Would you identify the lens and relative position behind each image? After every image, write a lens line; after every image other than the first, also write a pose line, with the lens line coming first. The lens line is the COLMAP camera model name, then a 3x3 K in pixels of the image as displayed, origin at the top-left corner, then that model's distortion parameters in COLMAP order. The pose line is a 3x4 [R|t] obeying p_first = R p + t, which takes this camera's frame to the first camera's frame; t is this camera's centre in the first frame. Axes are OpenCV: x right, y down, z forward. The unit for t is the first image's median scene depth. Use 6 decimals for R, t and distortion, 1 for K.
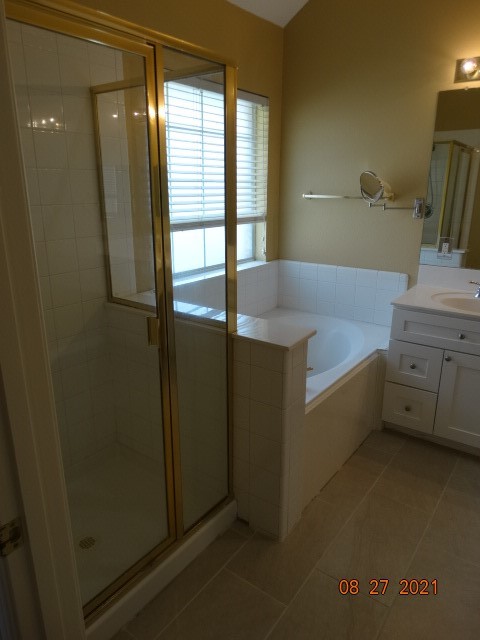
lens RADIAL K [[455.1, 0, 240.0], [0, 455.1, 320.0], [0, 0, 1]] dist [-0.007891, 0.005509]
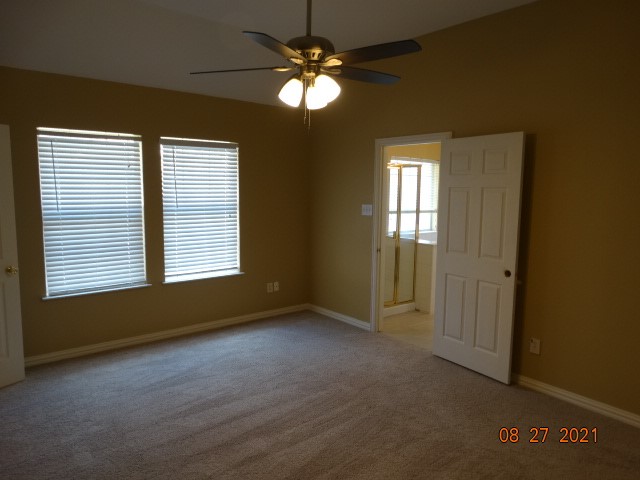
lens RADIAL K [[452.3, 0, 320.0], [0, 452.3, 240.0], [0, 0, 1]] dist [-0.004235, -0.007547]
pose [[0.966867, 0.042135, -0.251778, 0.095981], [-0.081080, 0.985901, -0.146372, 0.400571], [0.242061, 0.161936, 0.956652, -1.729872]]
